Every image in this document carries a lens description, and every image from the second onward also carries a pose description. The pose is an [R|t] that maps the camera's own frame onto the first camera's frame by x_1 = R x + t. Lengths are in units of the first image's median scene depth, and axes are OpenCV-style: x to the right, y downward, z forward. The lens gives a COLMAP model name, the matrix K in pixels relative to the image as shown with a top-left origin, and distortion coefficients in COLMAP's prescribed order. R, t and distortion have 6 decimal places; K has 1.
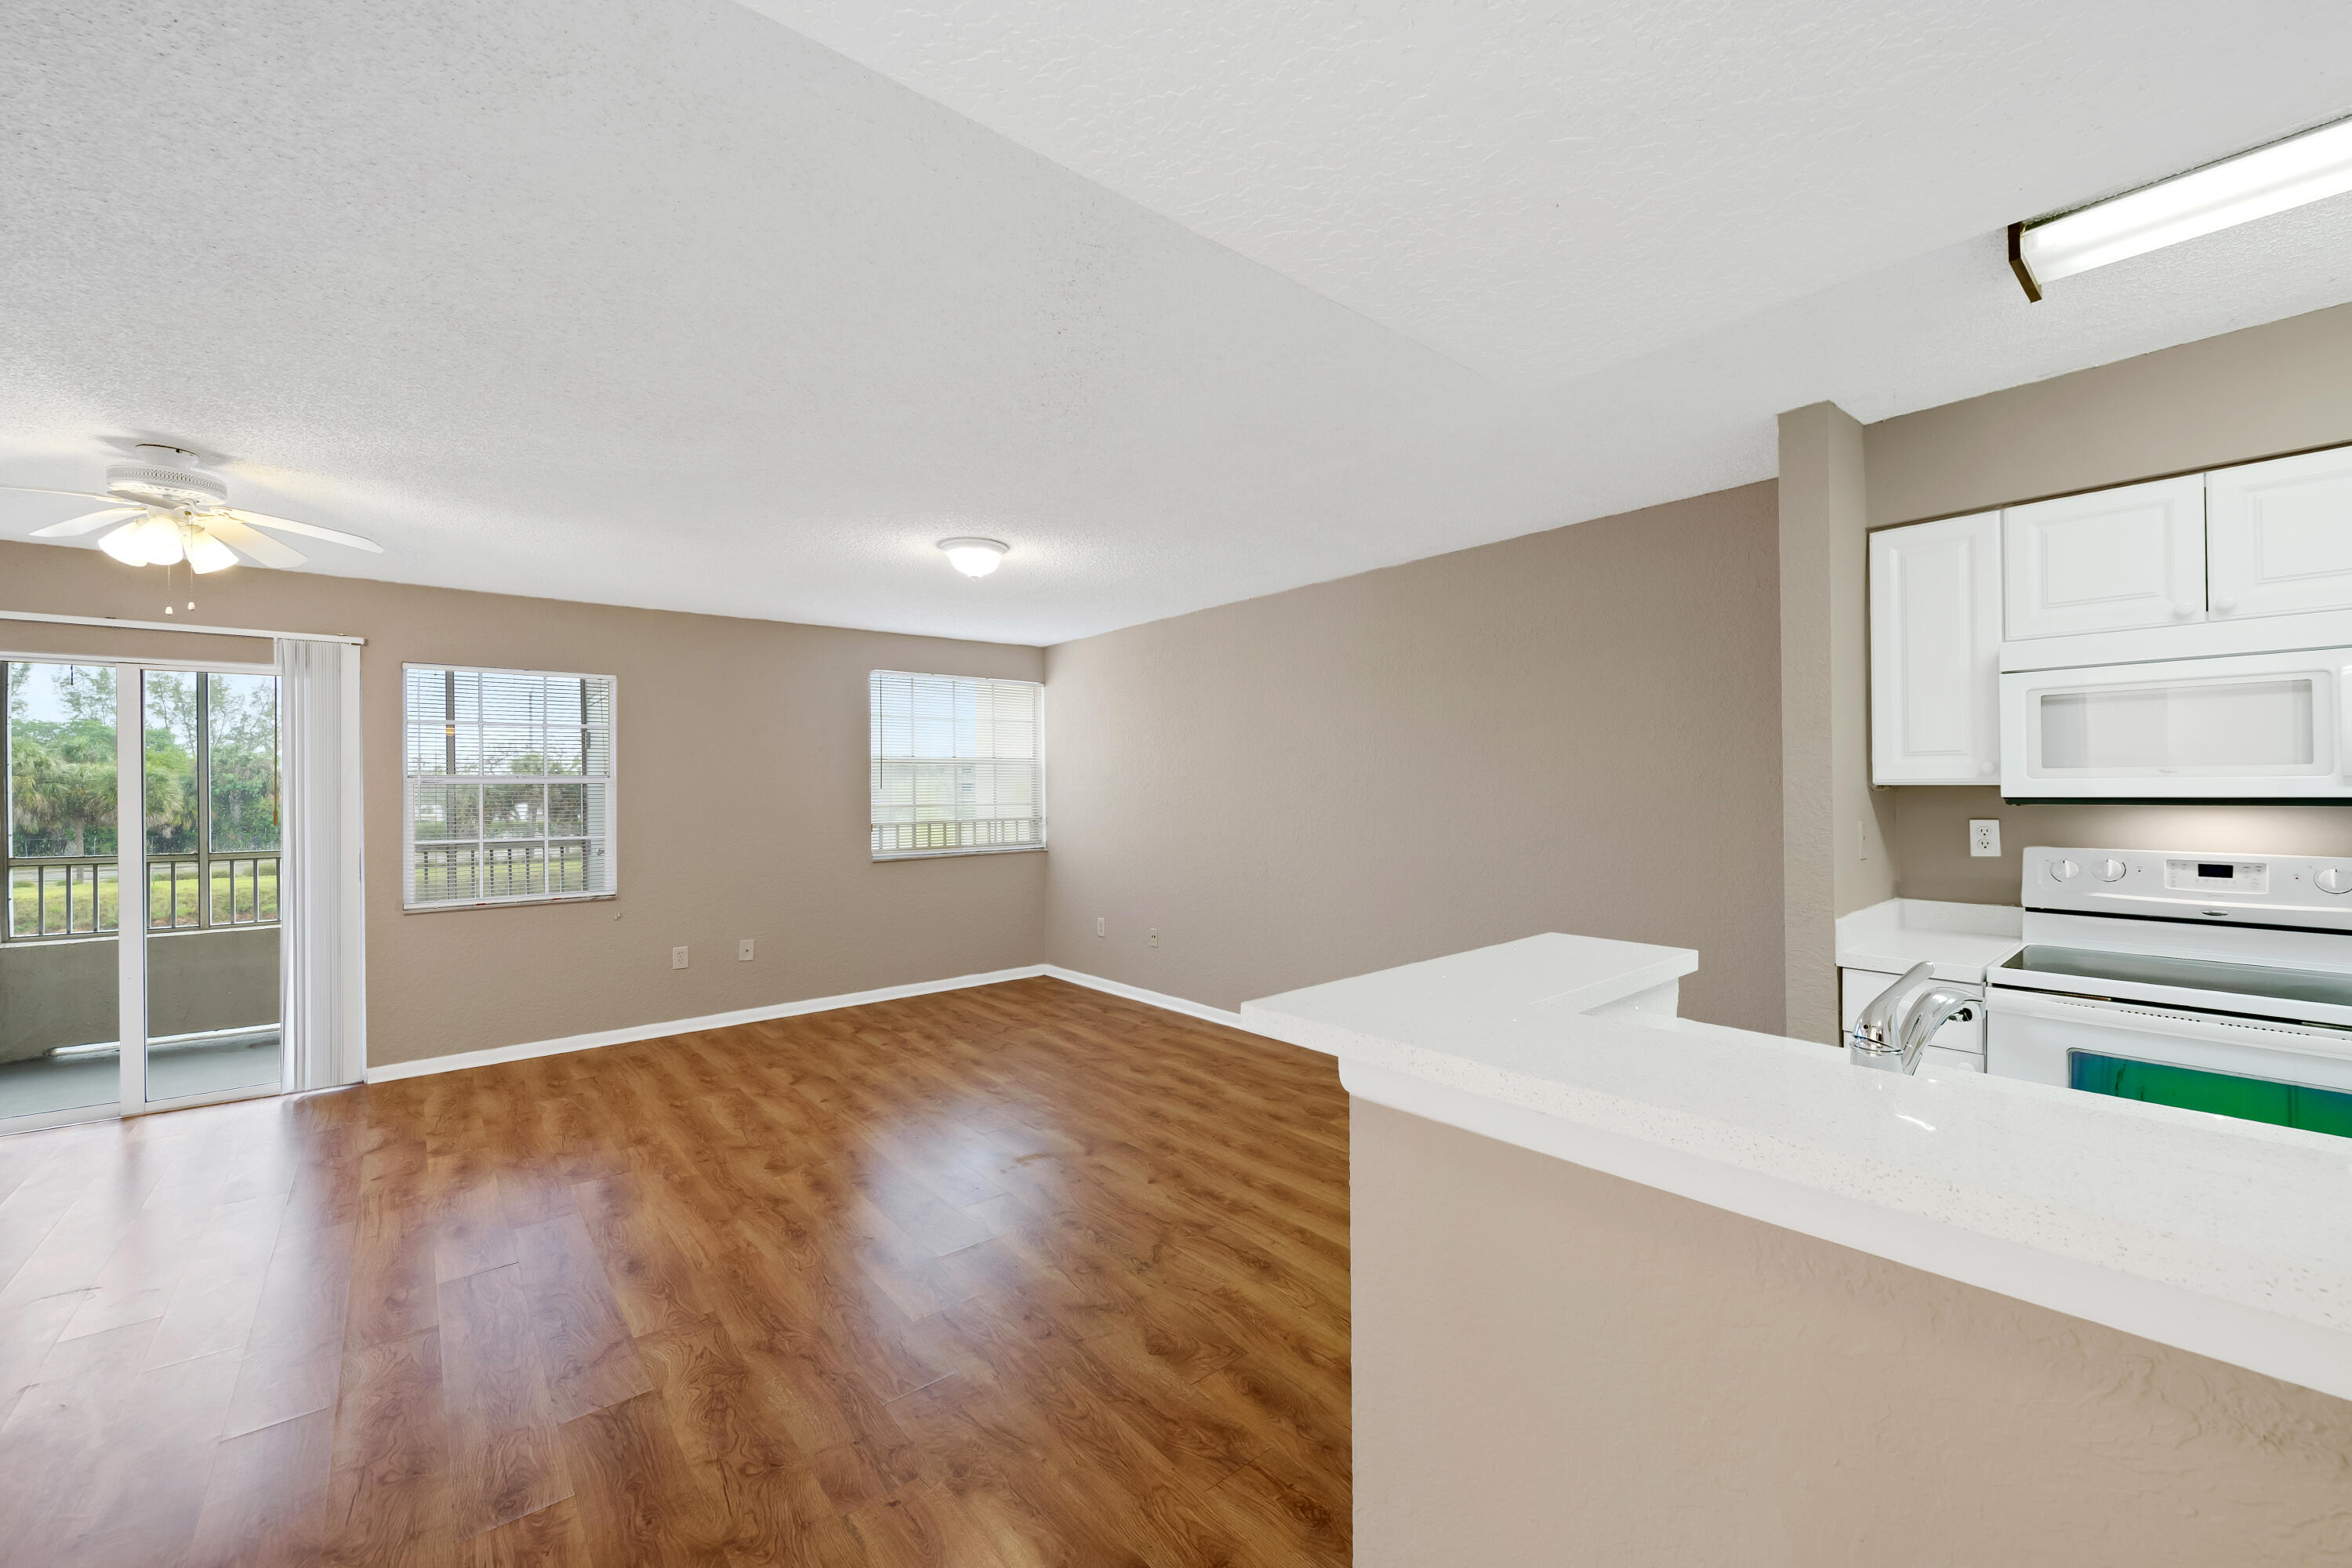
lens RADIAL K [[929.4, 0, 1188.4], [0, 929.4, 781.4], [0, 0, 1]] dist [0.004085, -0.005168]
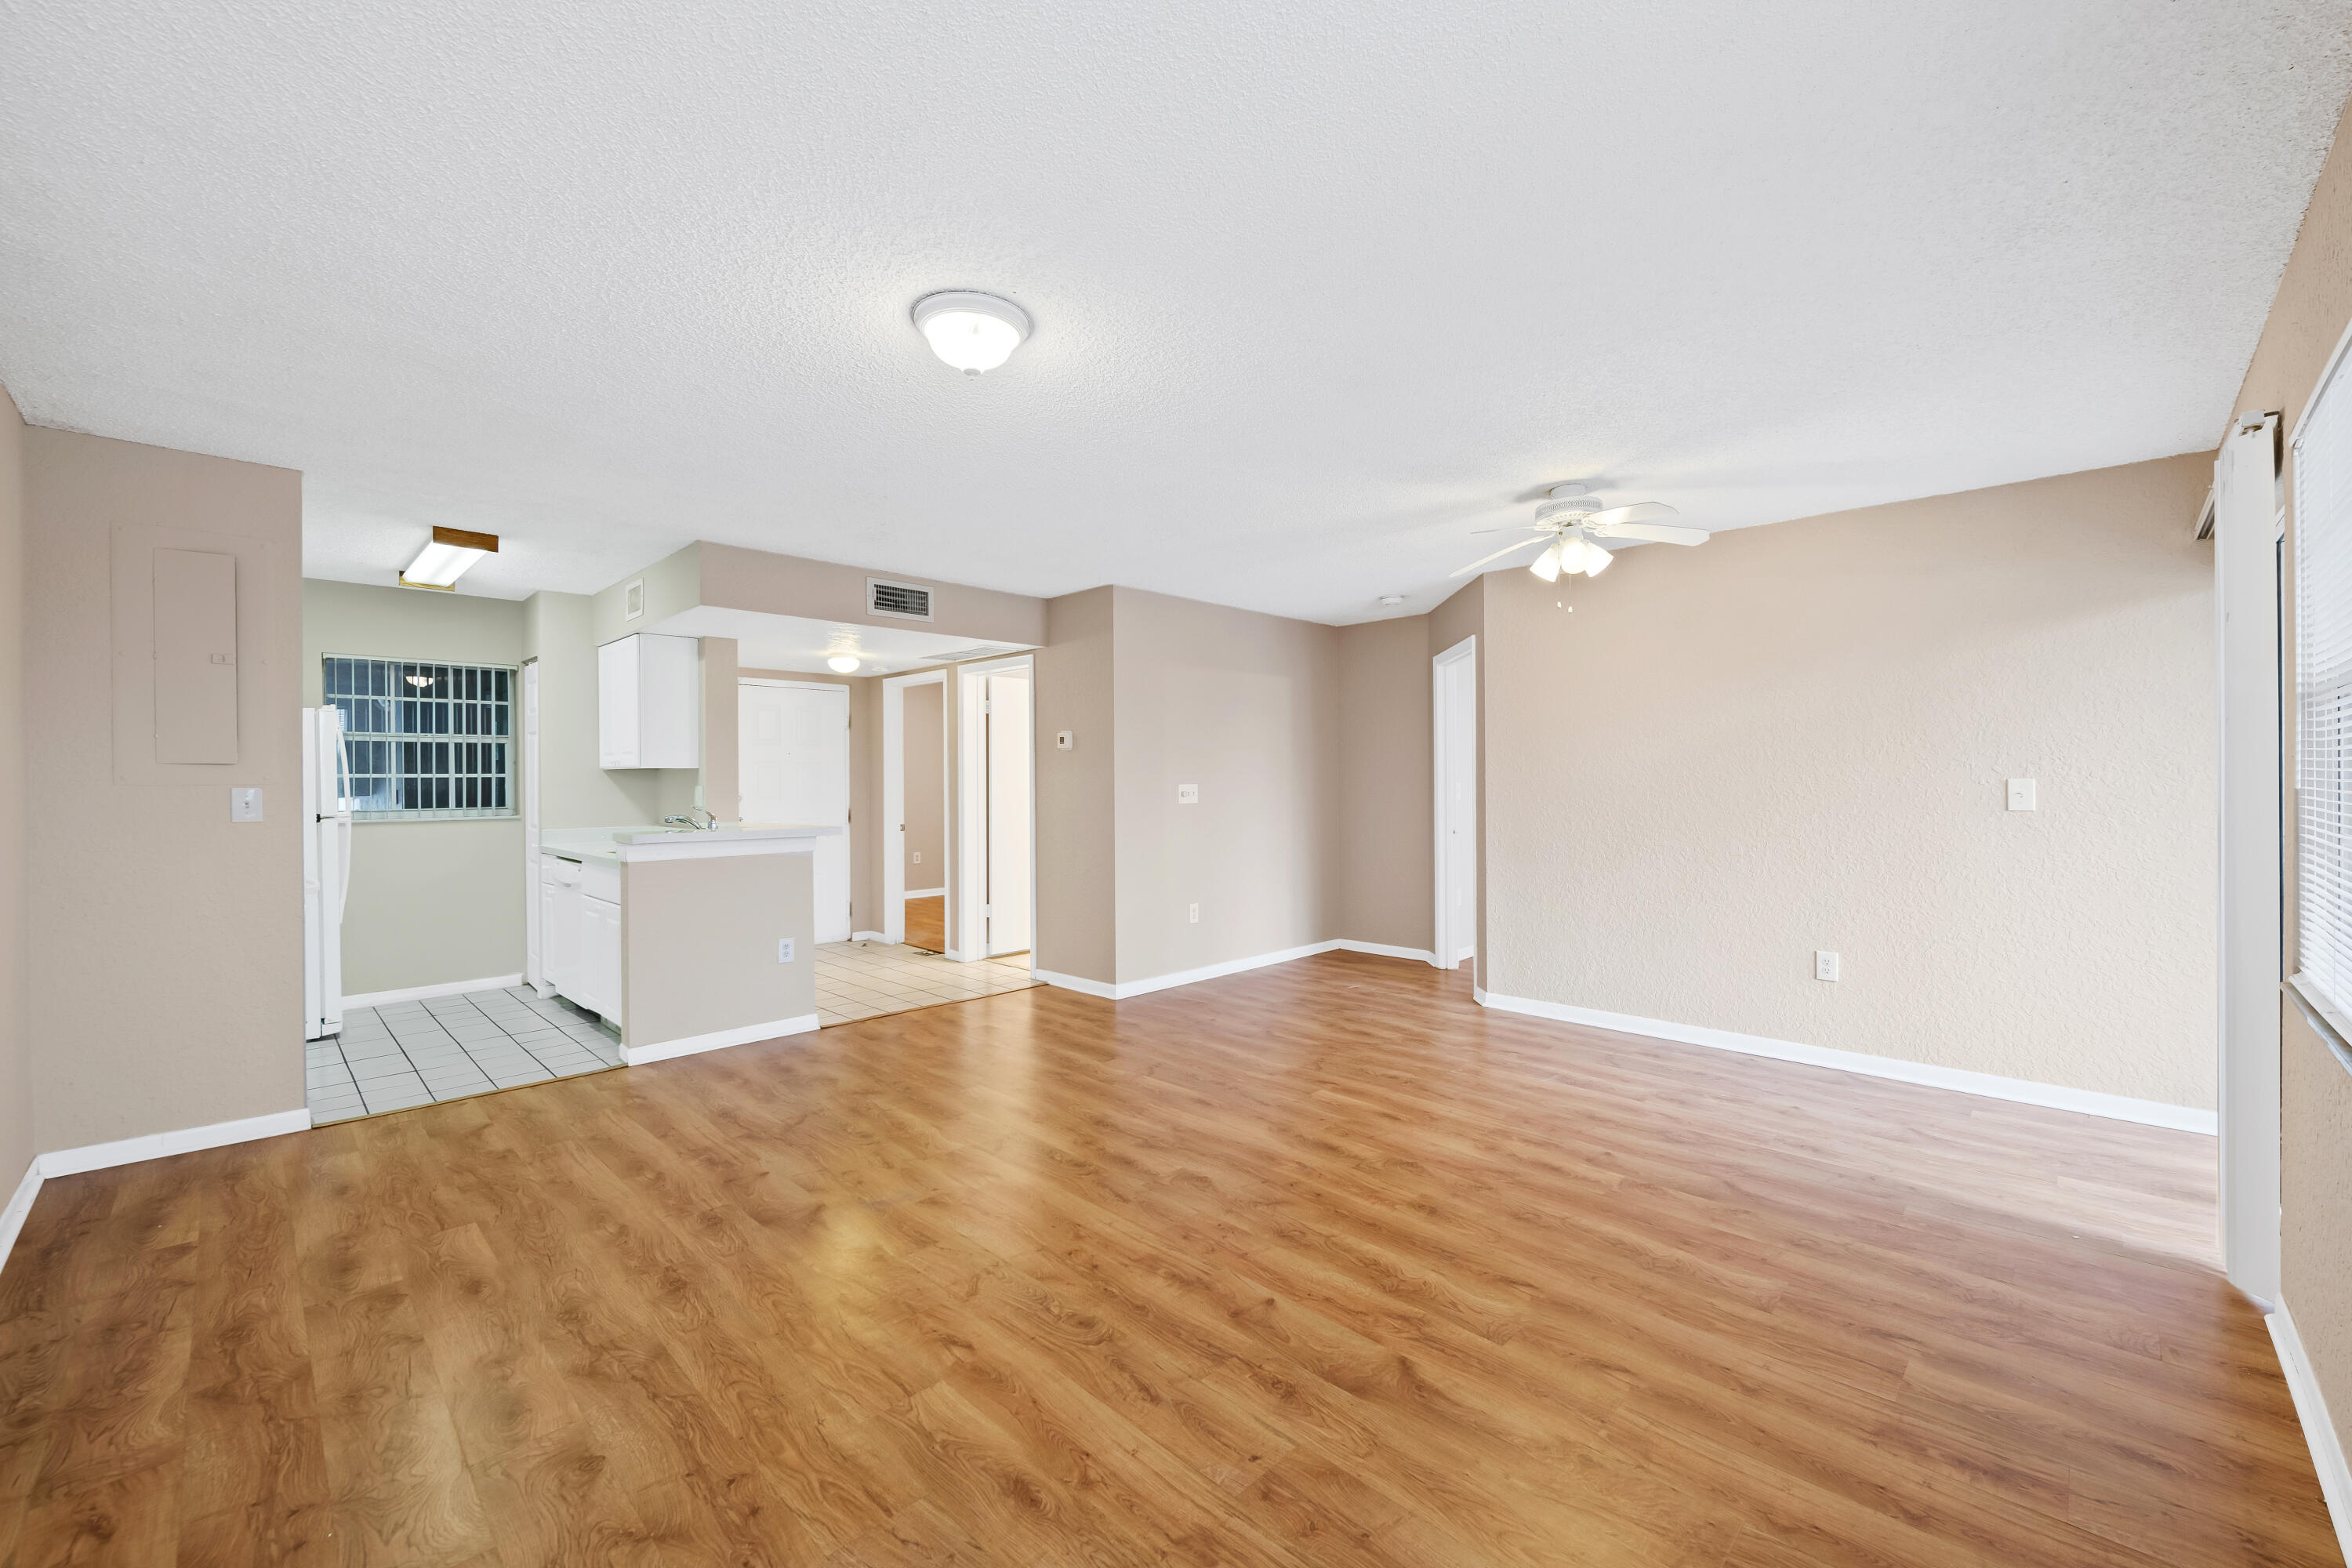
lens RADIAL K [[929.4, 0, 1188.4], [0, 929.4, 781.4], [0, 0, 1]] dist [0.004085, -0.005168]
pose [[-0.995118, 0.015489, -0.097473, -0.297996], [0.015861, 0.999870, -0.003045, 0.037388], [0.097413, -0.004576, -0.995234, 1.556761]]
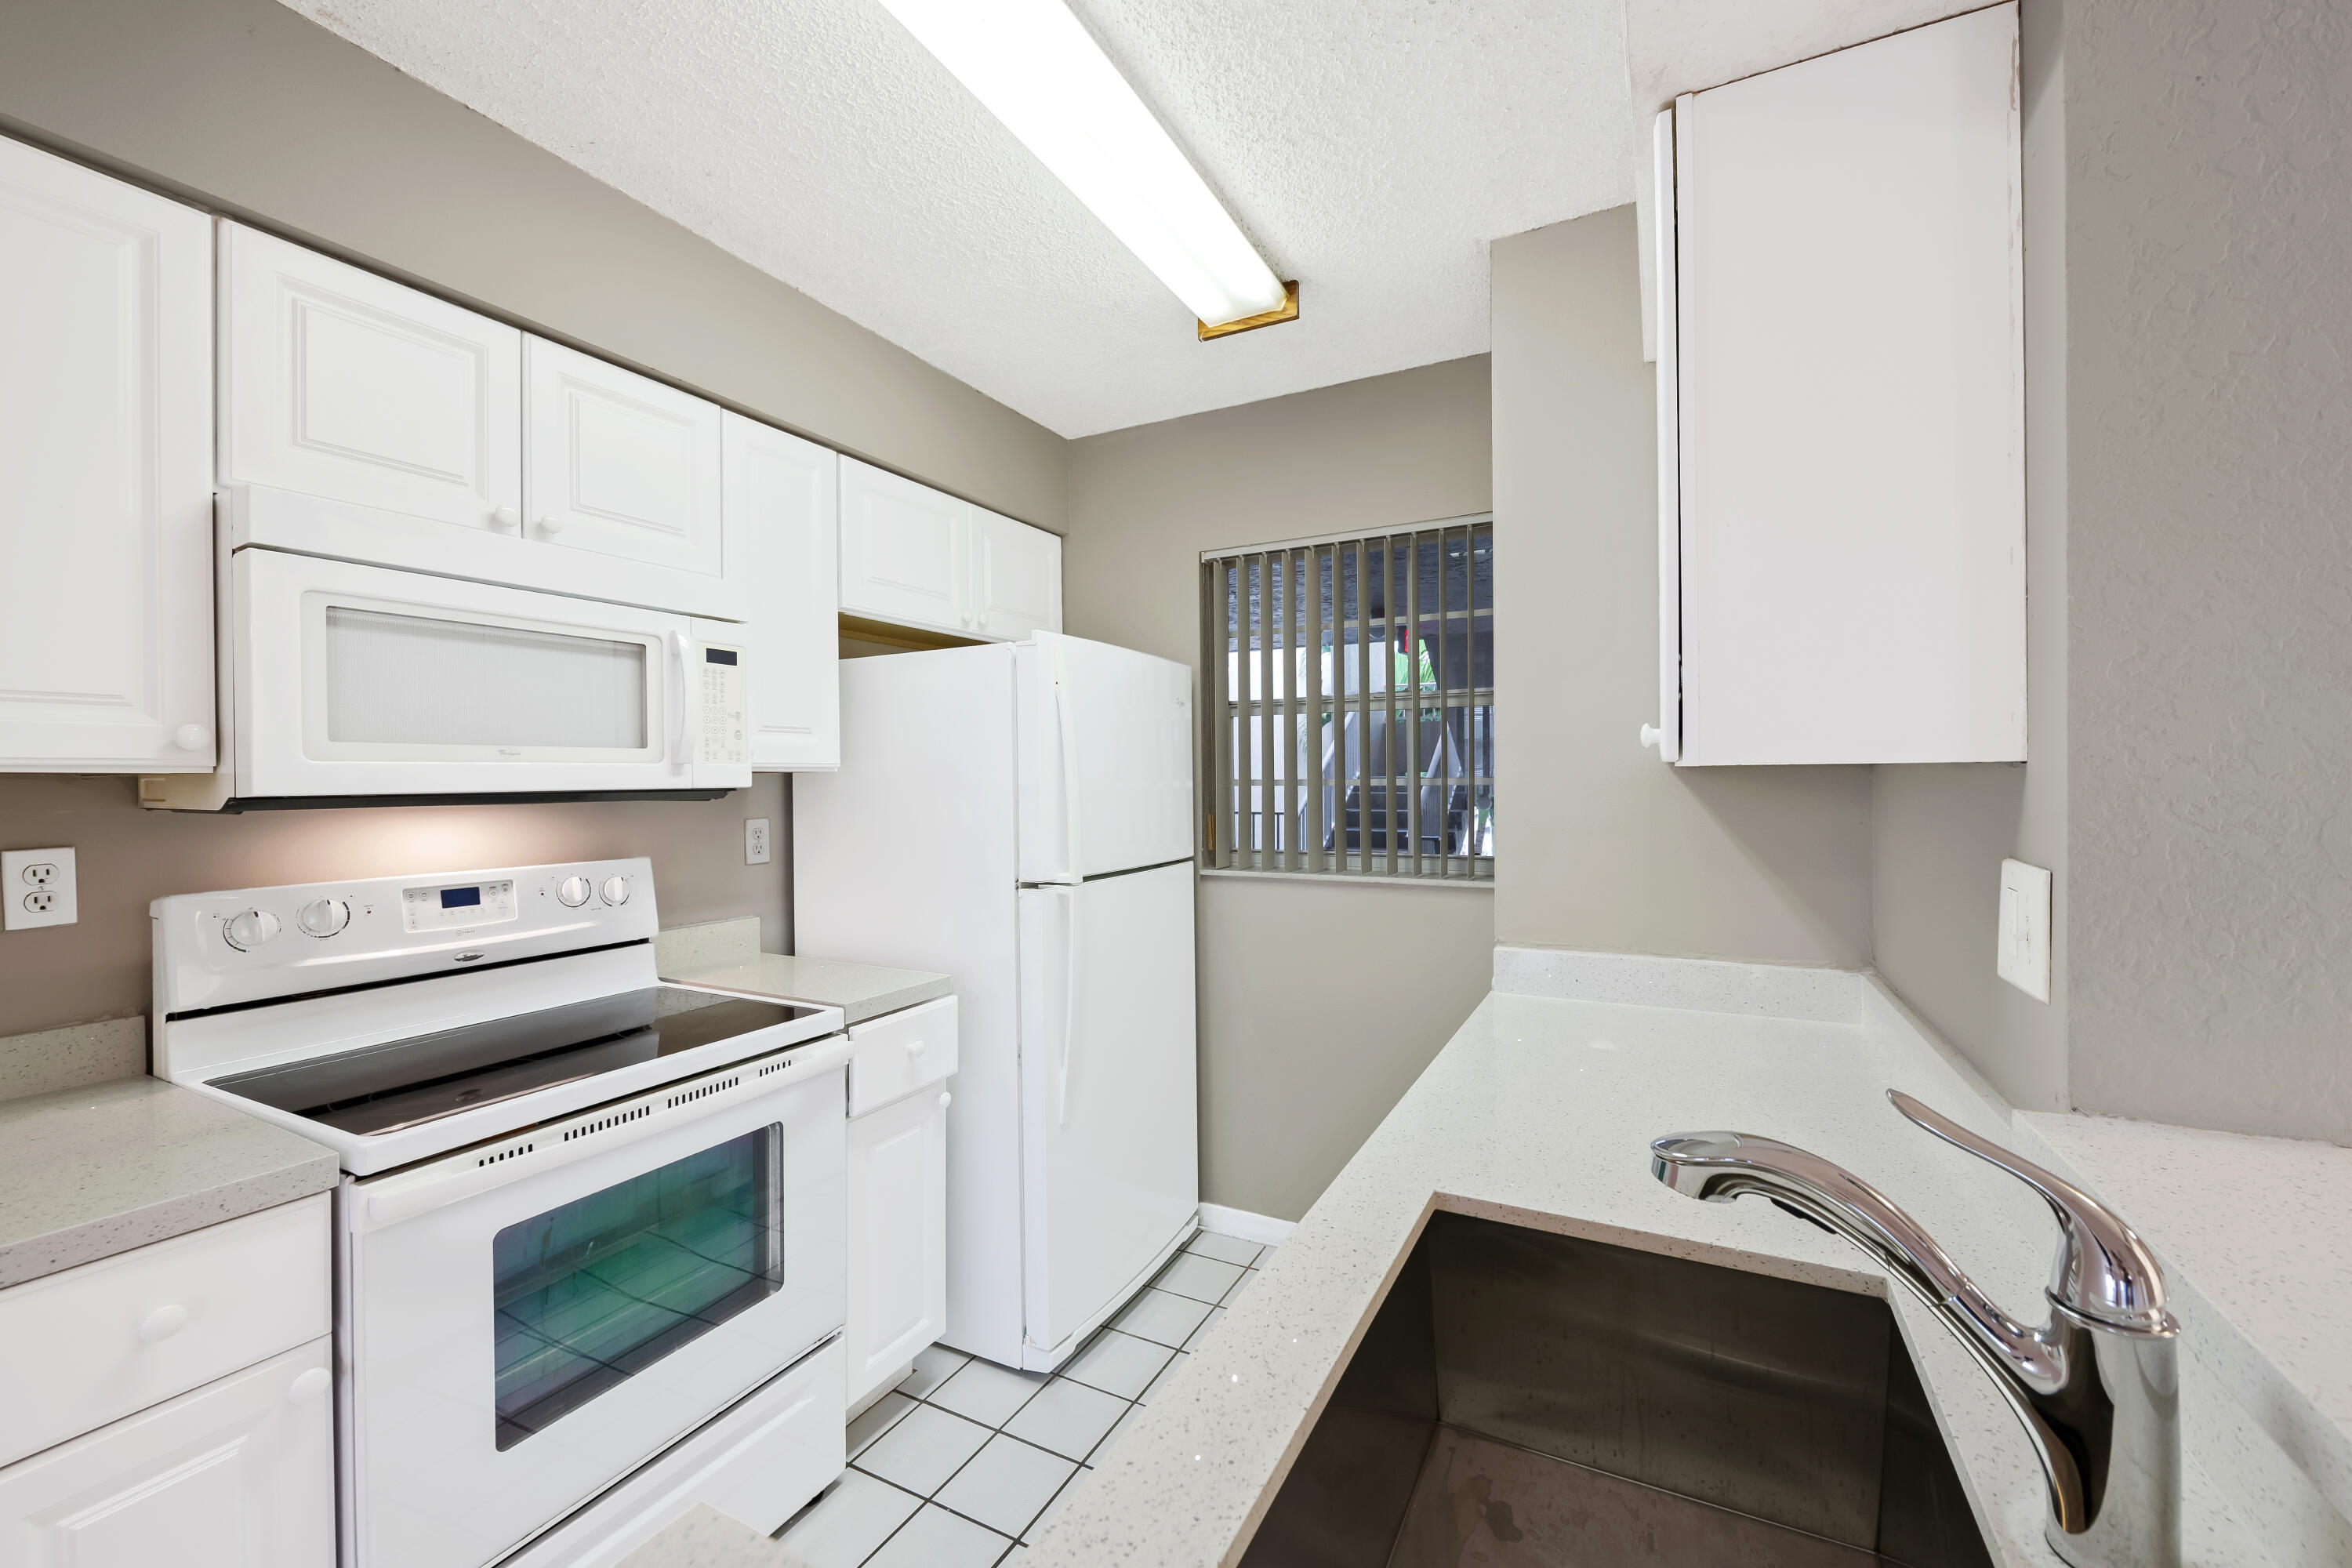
lens RADIAL K [[929.4, 0, 1188.4], [0, 929.4, 781.4], [0, 0, 1]] dist [0.004085, -0.005168]
pose [[-0.383468, 0.006026, 0.923534, 0.137968], [0.004833, 0.999978, -0.004518, 0.008187], [-0.923541, 0.002731, -0.383489, 0.439360]]
